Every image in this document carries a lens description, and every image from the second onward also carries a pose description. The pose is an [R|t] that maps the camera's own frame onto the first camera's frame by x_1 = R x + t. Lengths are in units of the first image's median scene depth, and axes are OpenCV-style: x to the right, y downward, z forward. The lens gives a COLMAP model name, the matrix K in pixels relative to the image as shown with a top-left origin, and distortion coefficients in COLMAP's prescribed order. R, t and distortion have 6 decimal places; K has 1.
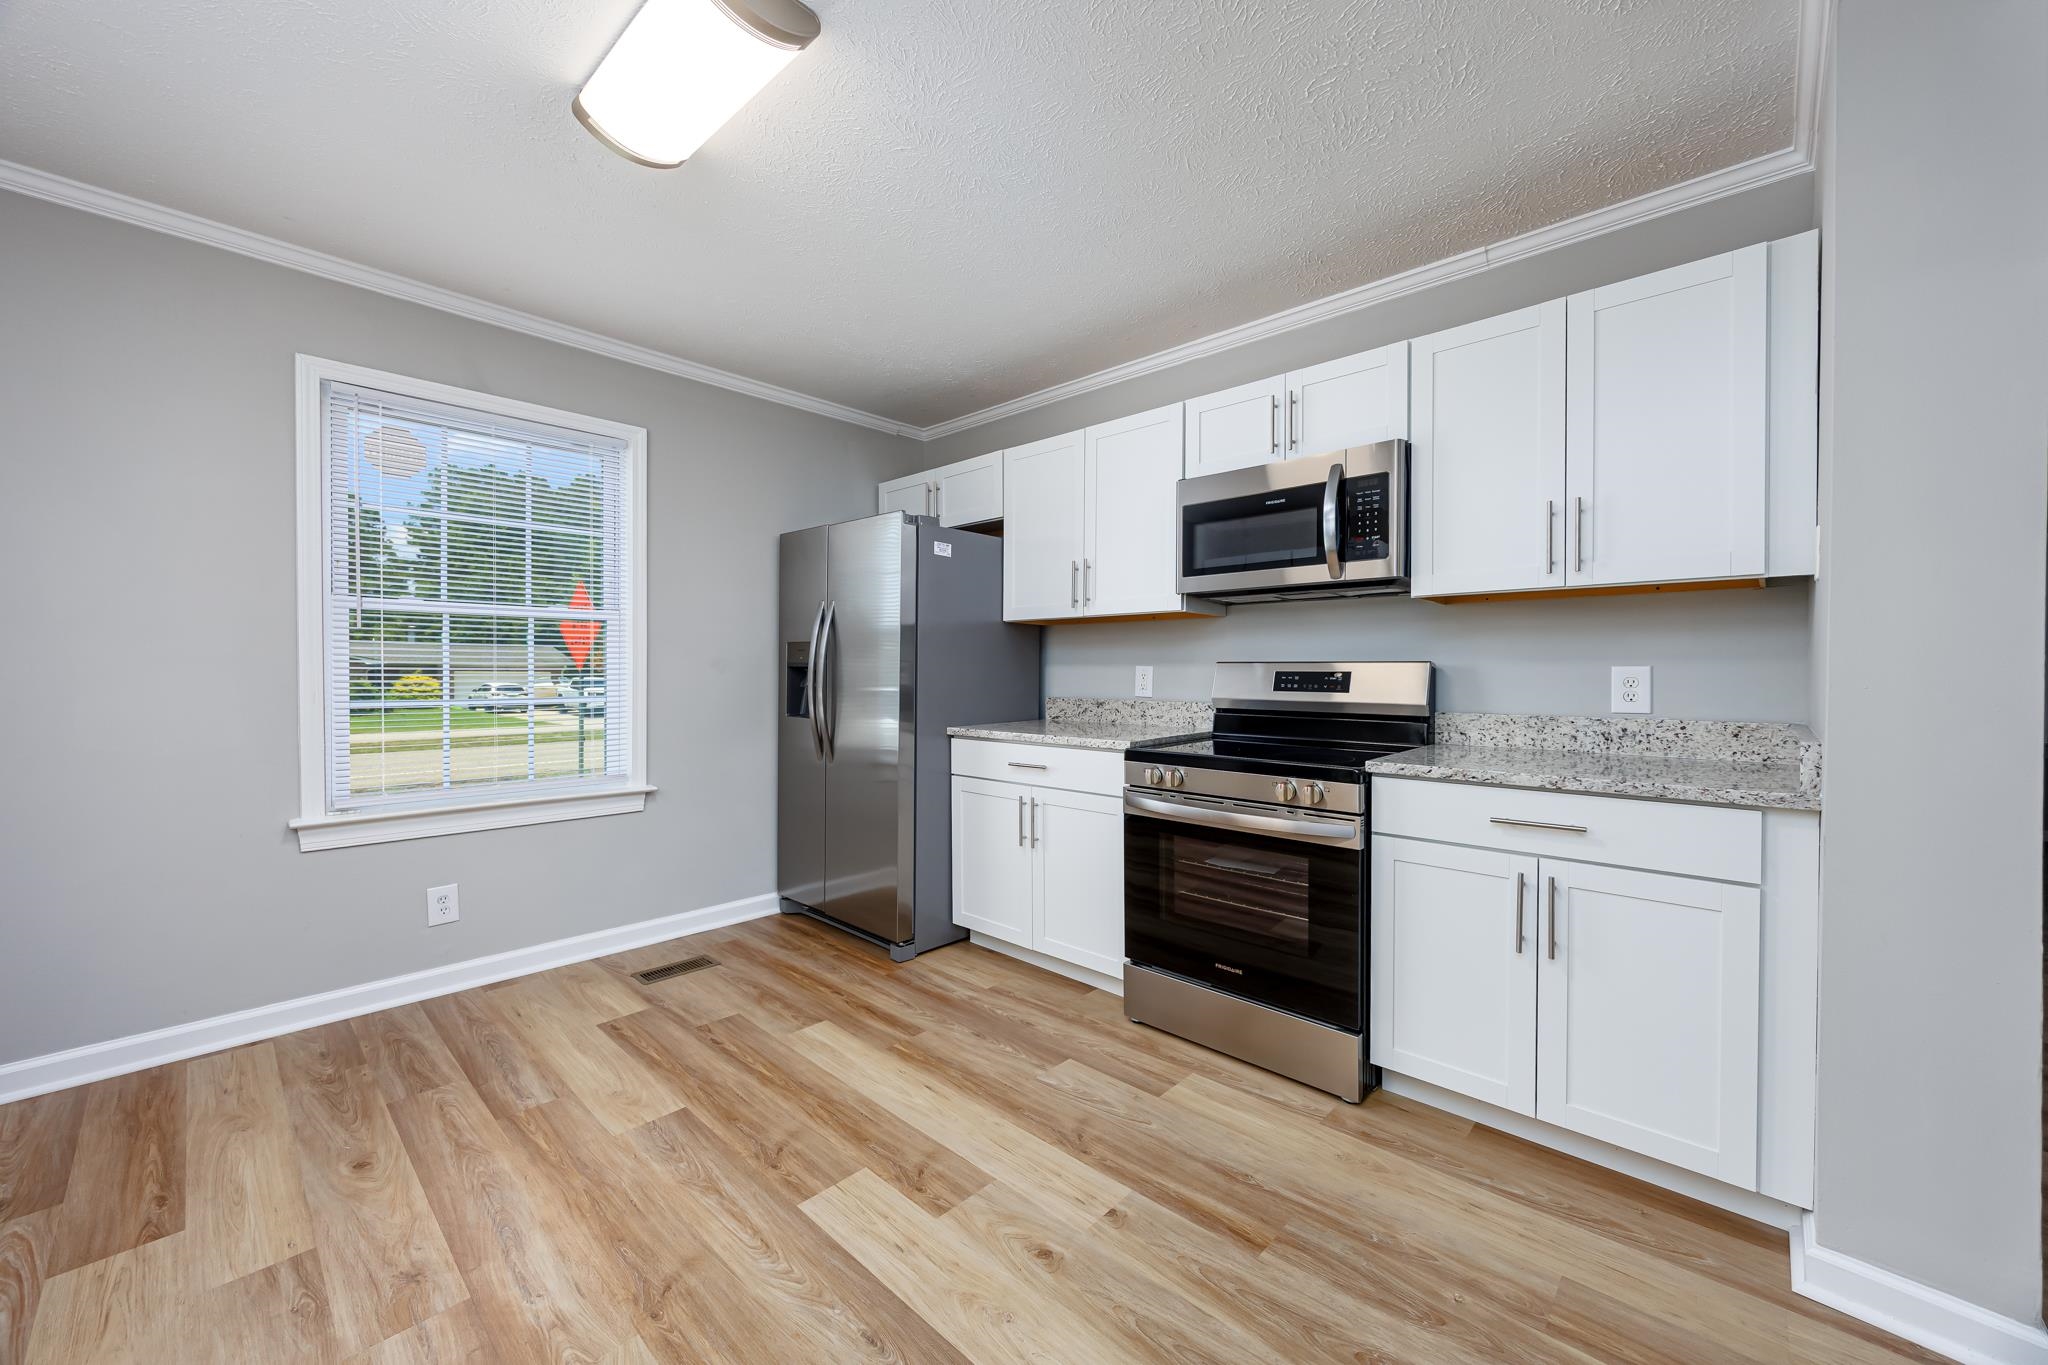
lens RADIAL K [[782.0, 0, 1023.0], [0, 782.0, 679.5], [0, 0, 1]] dist [-0.001008, -0.000155]
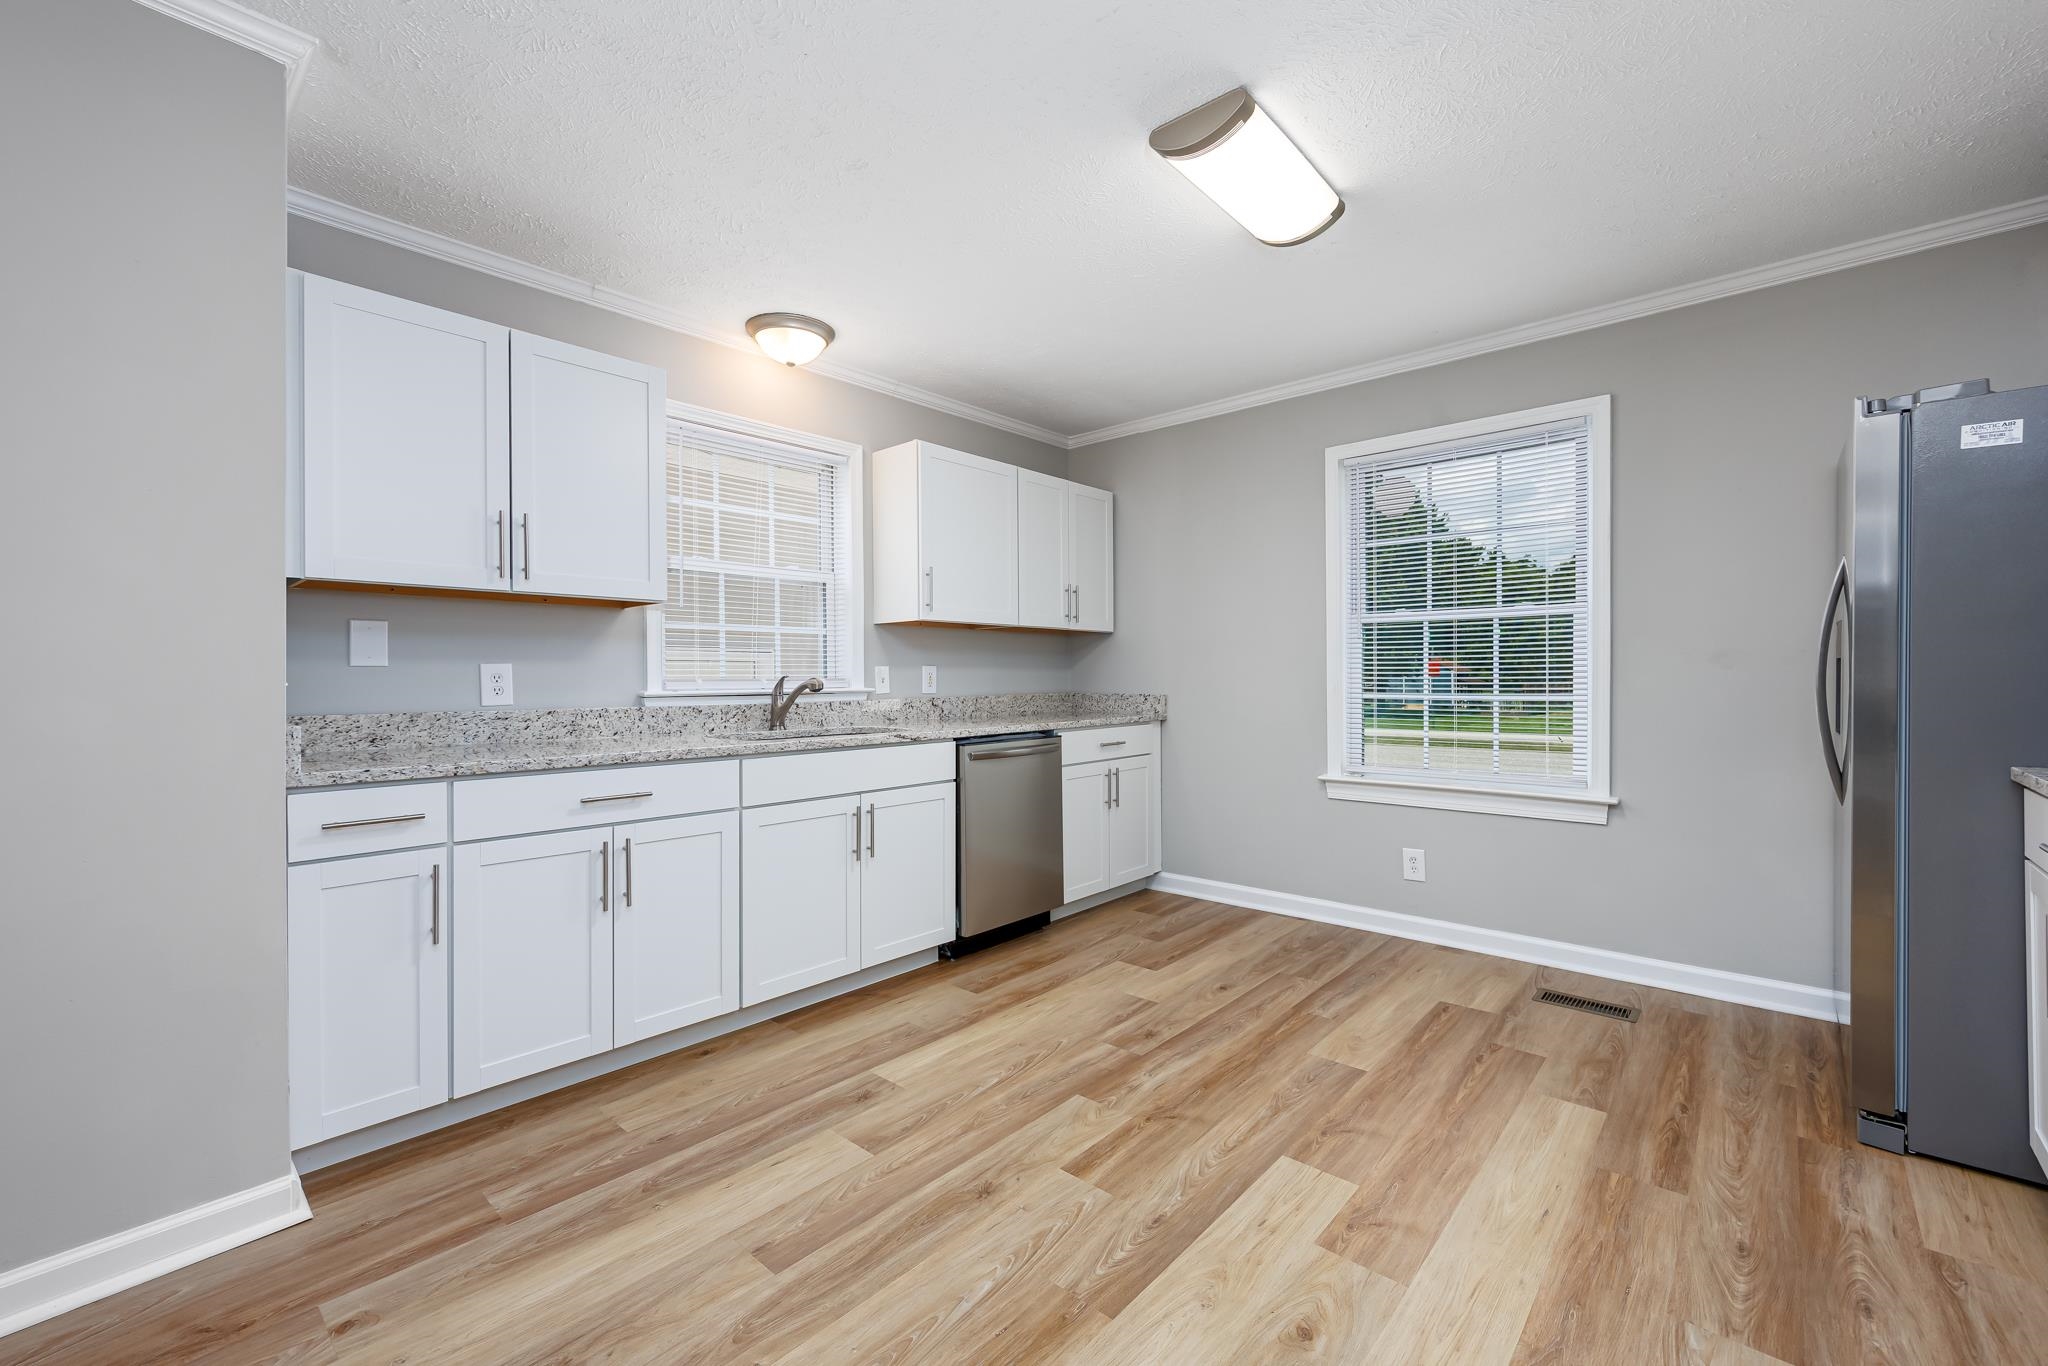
lens RADIAL K [[844.1, 0, 1024.3], [0, 844.1, 680.1], [0, 0, 1]] dist [-0.002561, 0.000215]
pose [[0.014413, 0.000767, -0.999896, 0.612354], [-0.005672, 0.999984, 0.000685, 0.008729], [0.999880, 0.005661, 0.014417, 0.431076]]
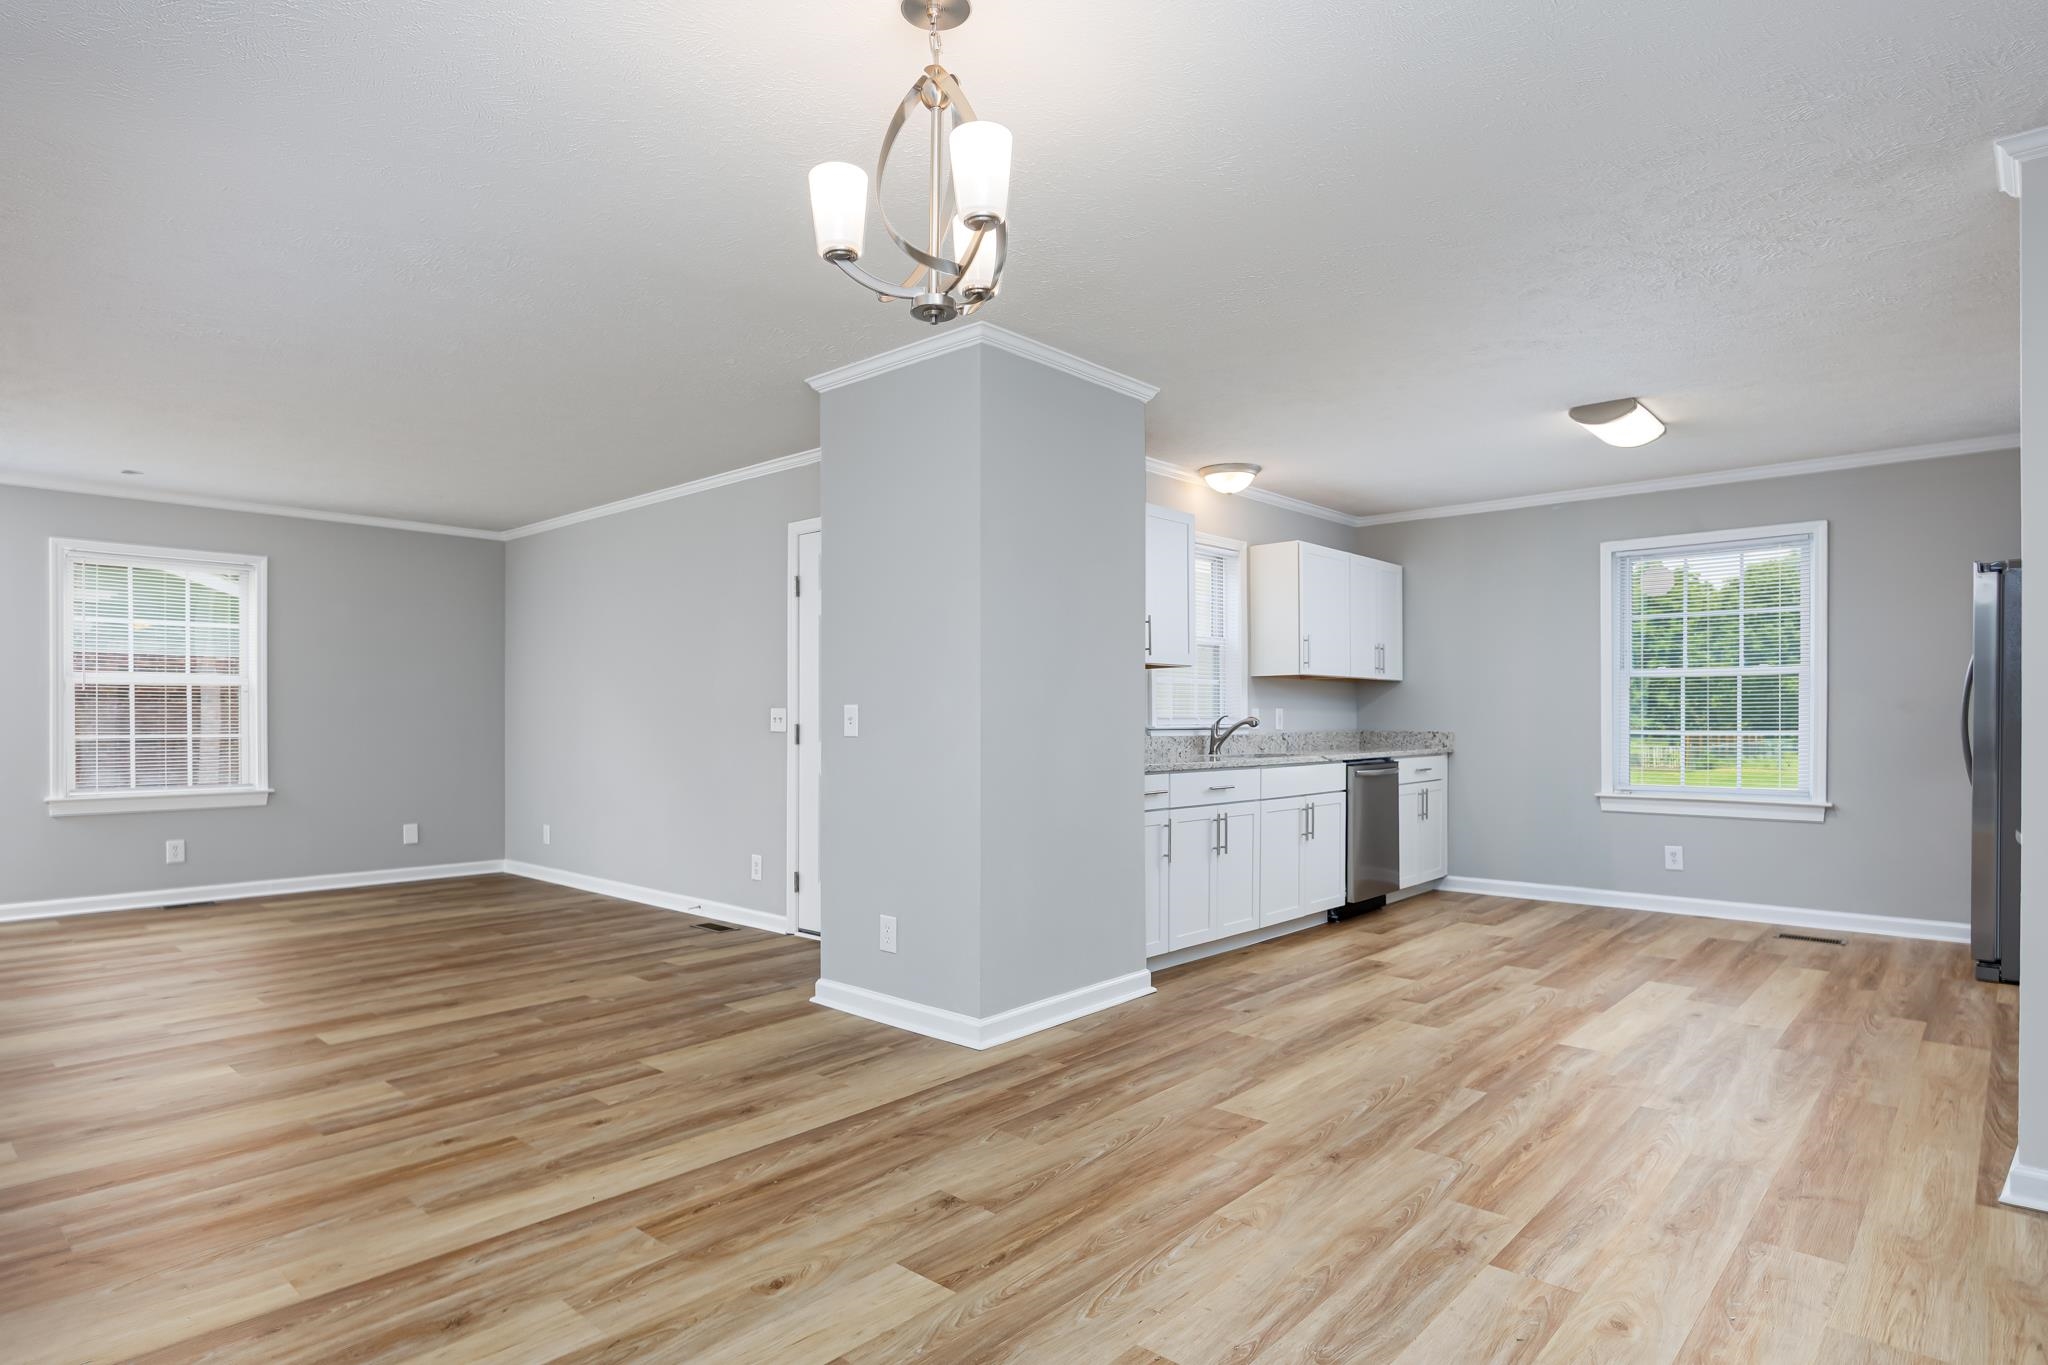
lens RADIAL K [[1110.7, 0, 965.4], [0, 1110.7, 724.1], [0, 0, 1]] dist [-0.002949, -0.002220]
pose [[-0.019778, 0.001302, -0.999804, 1.767105], [-0.009427, 0.999954, 0.001489, 0.026314], [0.999760, 0.009454, -0.019765, -0.467524]]
